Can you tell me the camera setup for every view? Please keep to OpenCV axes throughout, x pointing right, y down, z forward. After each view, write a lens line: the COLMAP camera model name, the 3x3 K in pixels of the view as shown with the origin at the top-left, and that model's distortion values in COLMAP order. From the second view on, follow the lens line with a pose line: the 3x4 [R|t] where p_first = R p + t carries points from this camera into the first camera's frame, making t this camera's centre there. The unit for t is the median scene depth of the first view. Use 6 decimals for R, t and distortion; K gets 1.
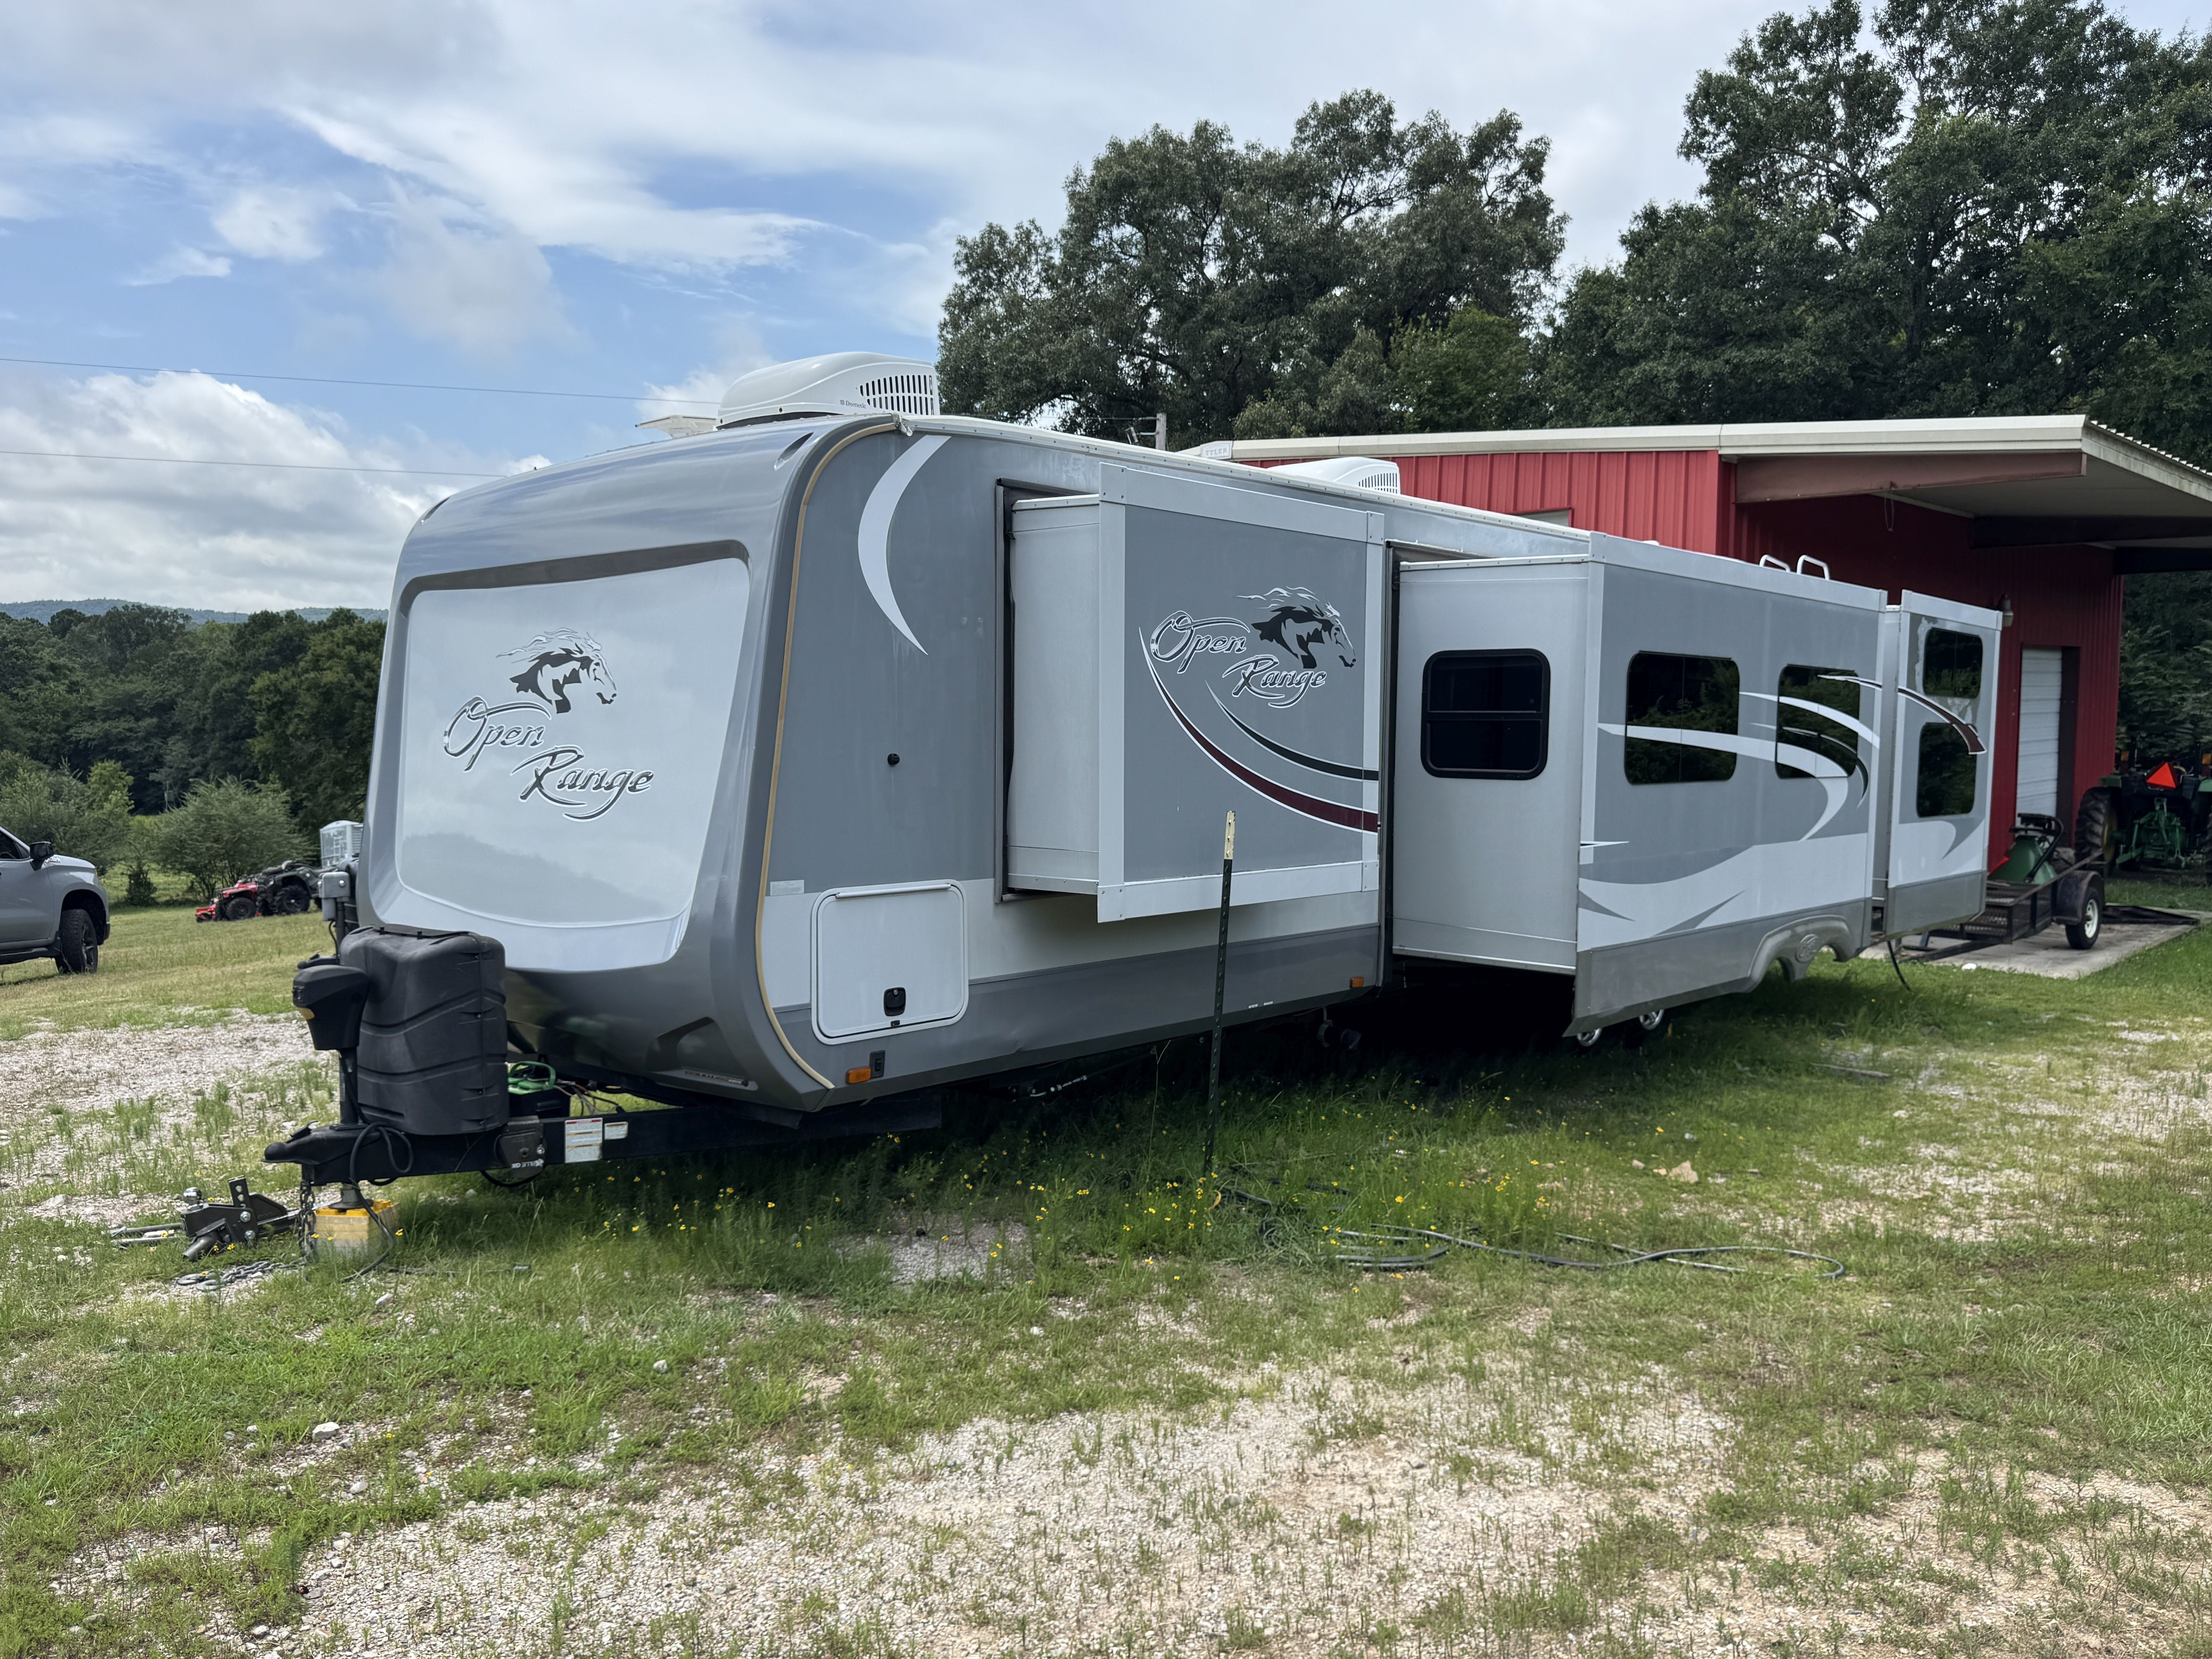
lens RADIAL K [[1720.5, 0, 1106.0], [0, 1720.5, 829.5], [0, 0, 1]] dist [0.060520, -0.003846]
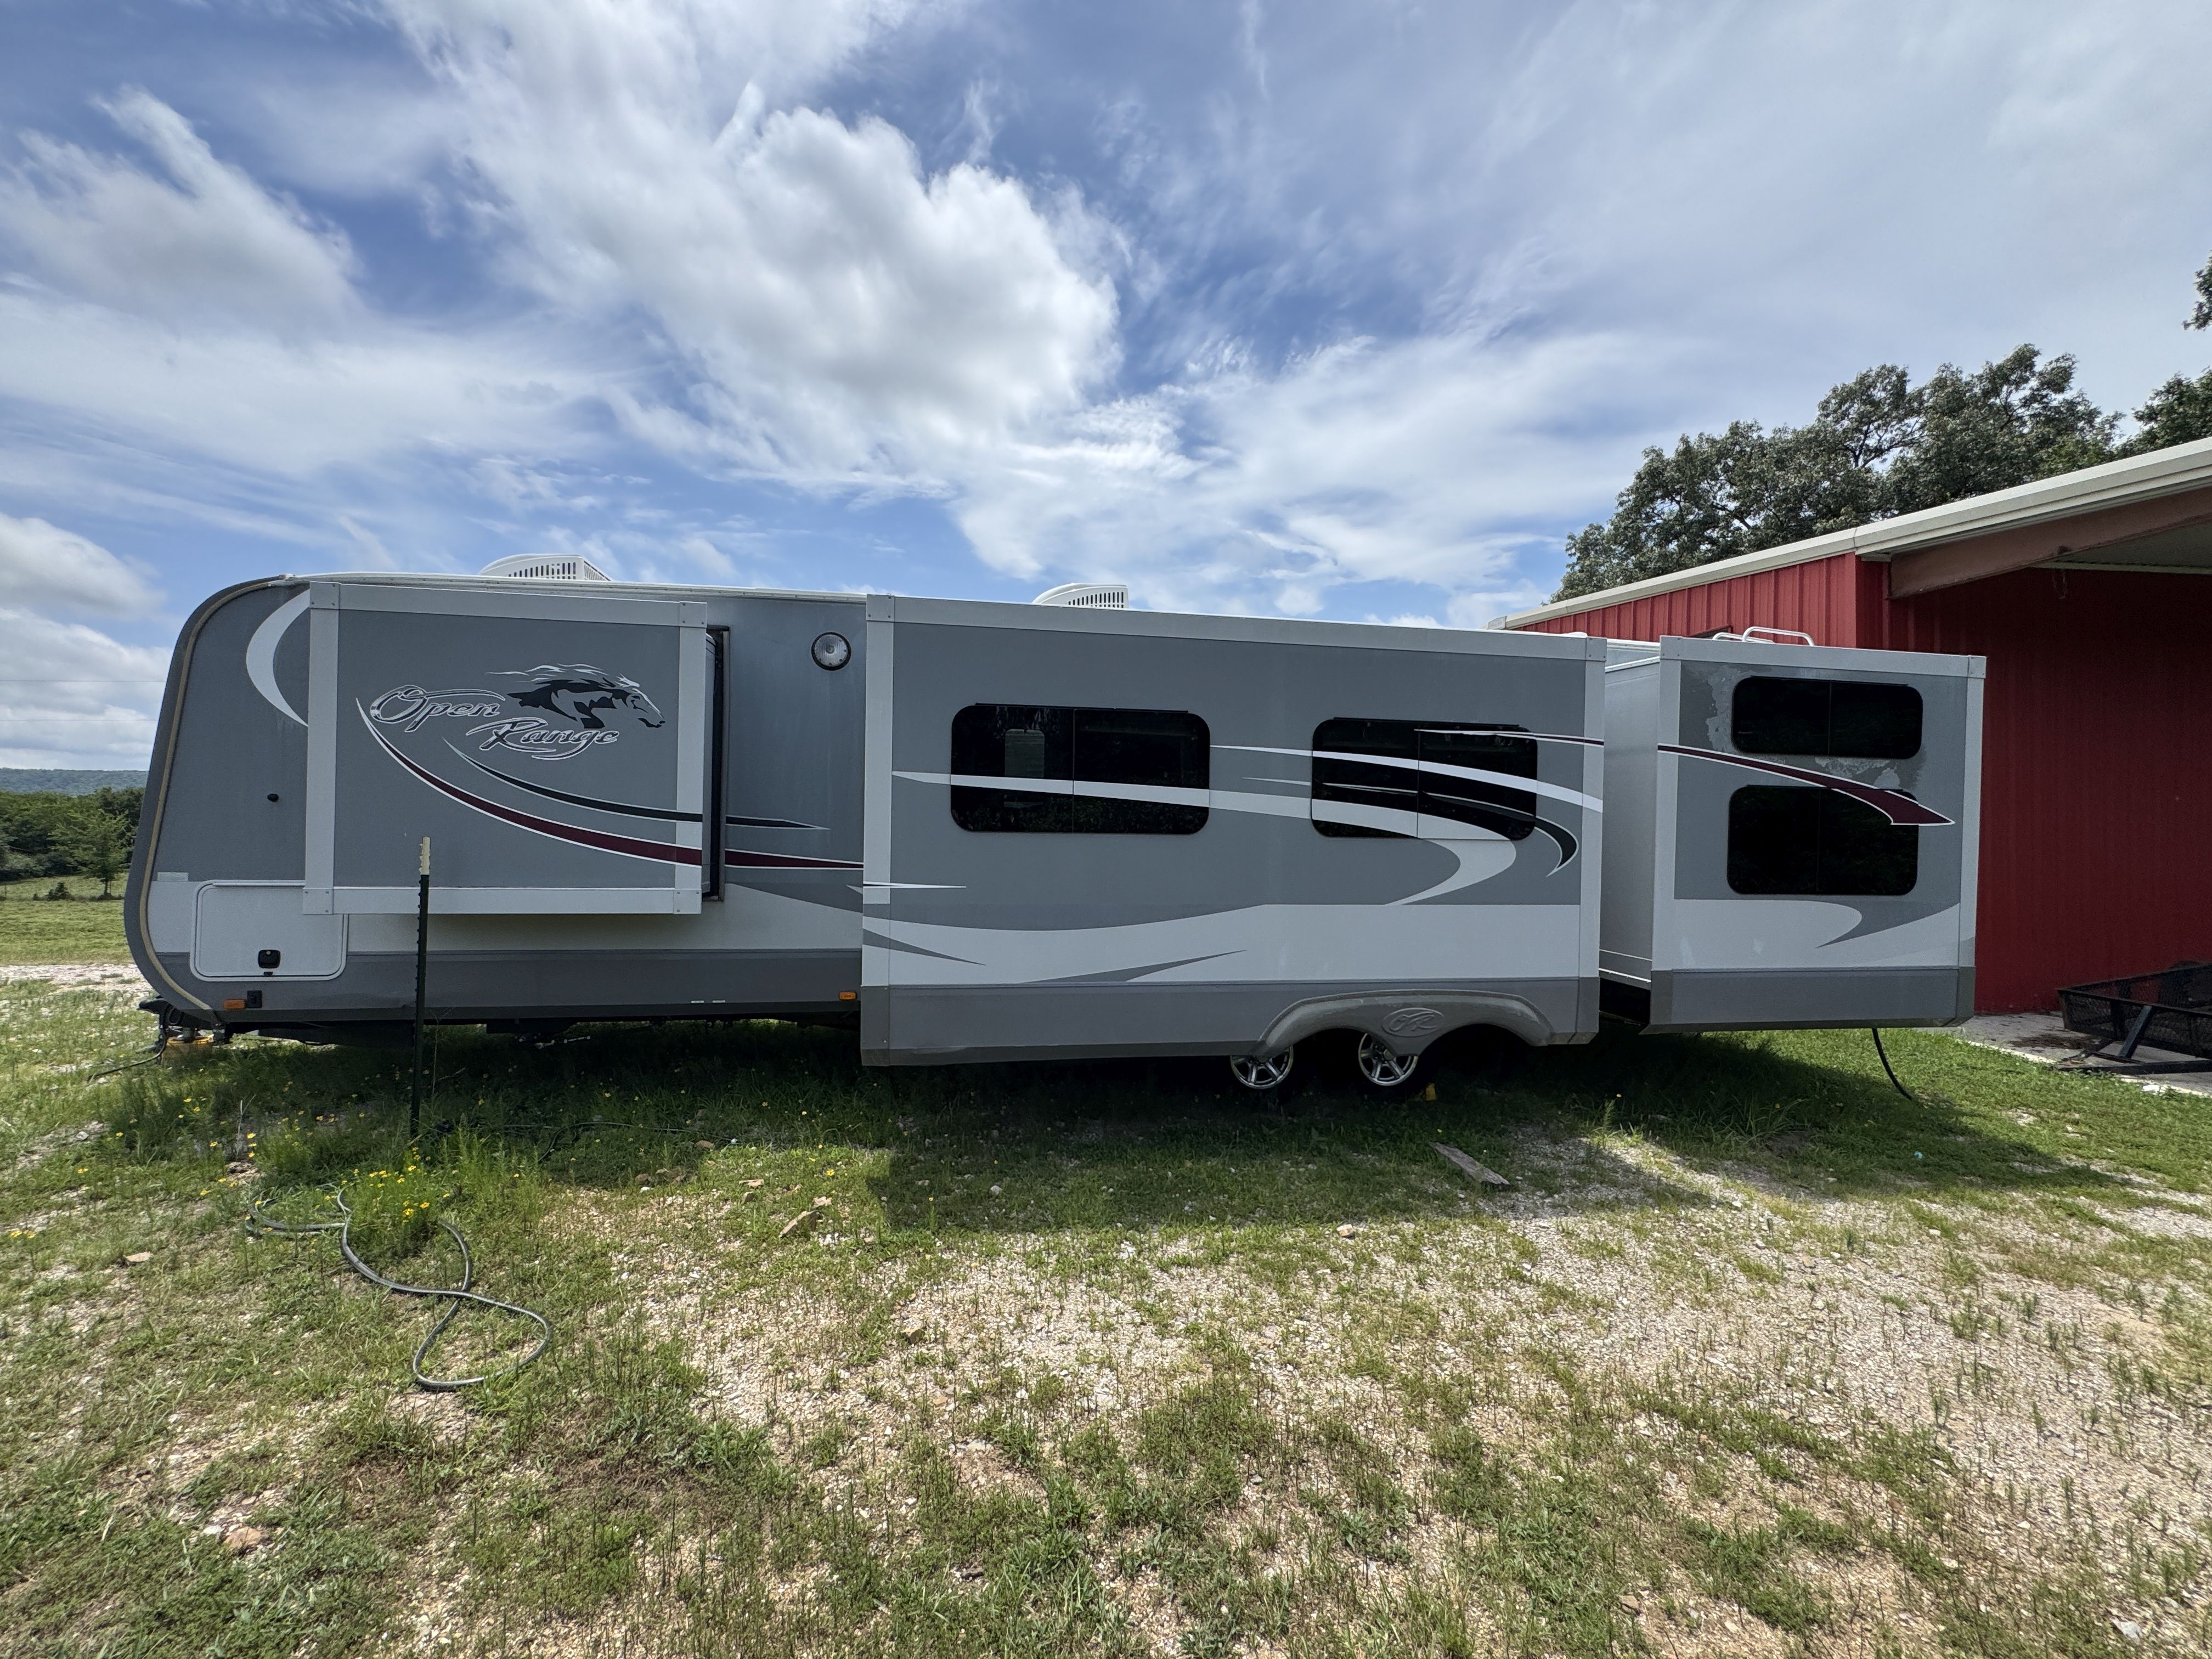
lens RADIAL K [[877.7, 0, 1106.0], [0, 877.7, 829.5], [0, 0, 1]] dist [0.006875, 0.000234]
pose [[0.782145, 0.005088, -0.623076, 0.589576], [-0.043839, 0.997938, -0.046883, -0.005232], [0.621552, 0.063985, 0.780755, 0.540611]]
